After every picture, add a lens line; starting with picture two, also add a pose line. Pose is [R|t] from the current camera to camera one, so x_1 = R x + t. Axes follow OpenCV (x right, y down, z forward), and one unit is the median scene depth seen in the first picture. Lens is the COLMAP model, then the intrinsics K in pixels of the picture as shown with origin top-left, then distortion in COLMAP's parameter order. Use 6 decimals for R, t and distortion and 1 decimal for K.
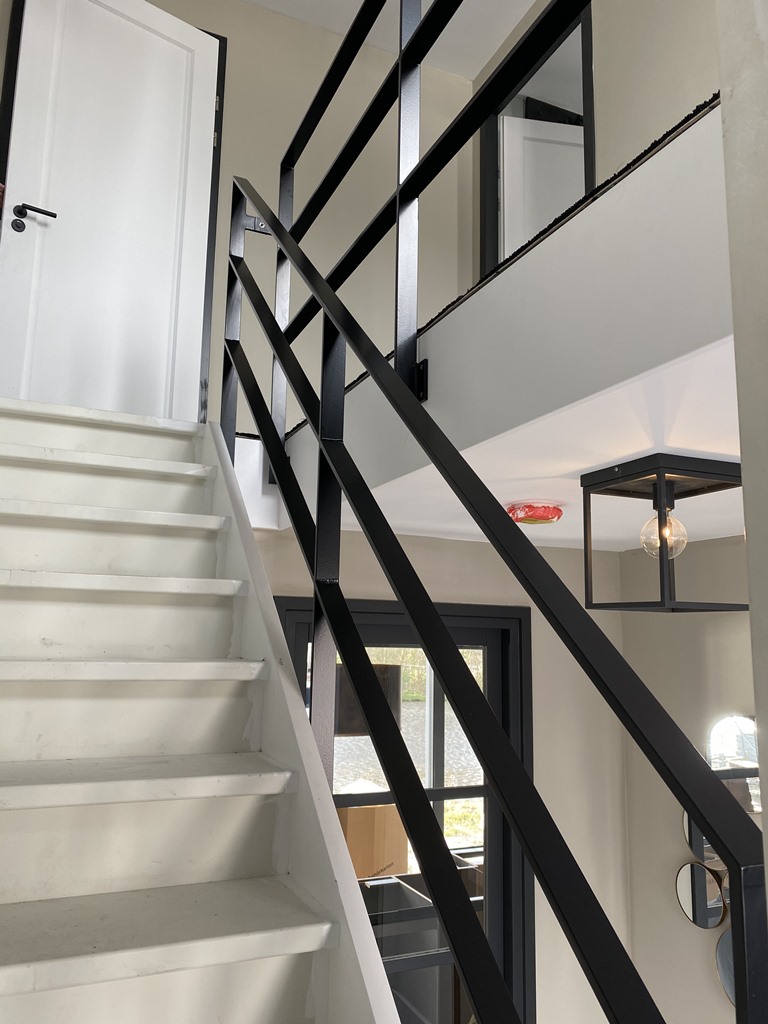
lens RADIAL K [[784.6, 0, 384.0], [0, 784.6, 512.0], [0, 0, 1]] dist [0.005059, 0.000208]
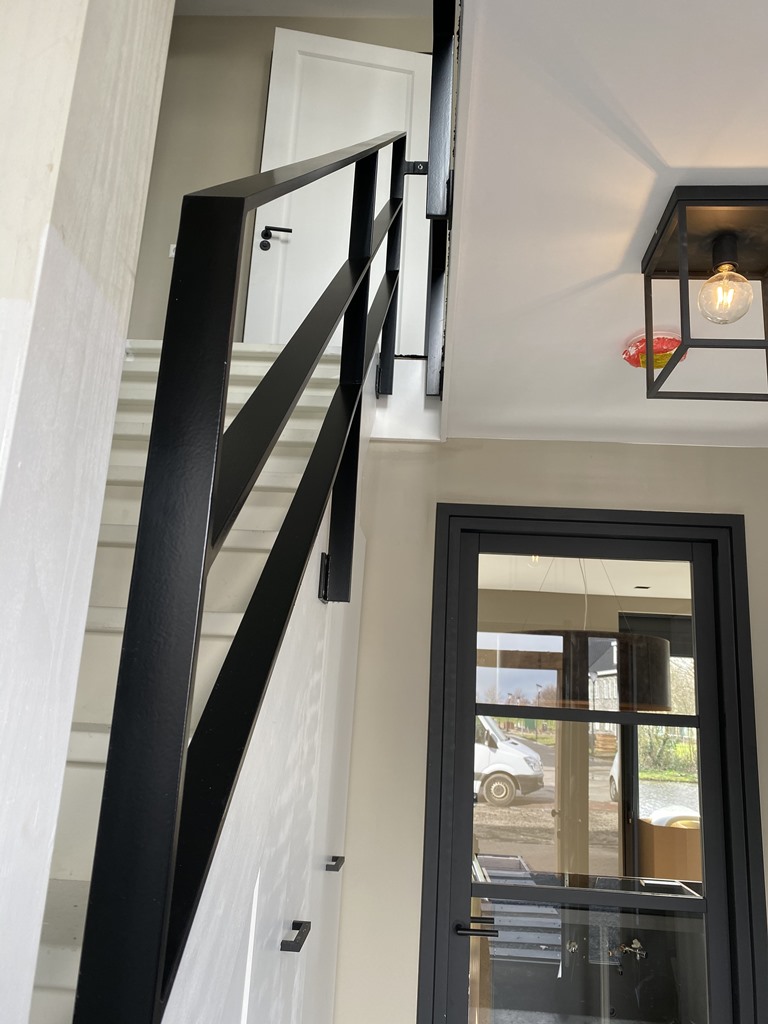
lens RADIAL K [[784.6, 0, 384.0], [0, 784.6, 512.0], [0, 0, 1]] dist [0.005059, 0.000208]
pose [[0.897738, -0.082051, -0.432821, 0.180819], [0.044754, 0.994405, -0.095685, 0.161124], [0.438251, 0.066530, 0.896387, 0.037455]]
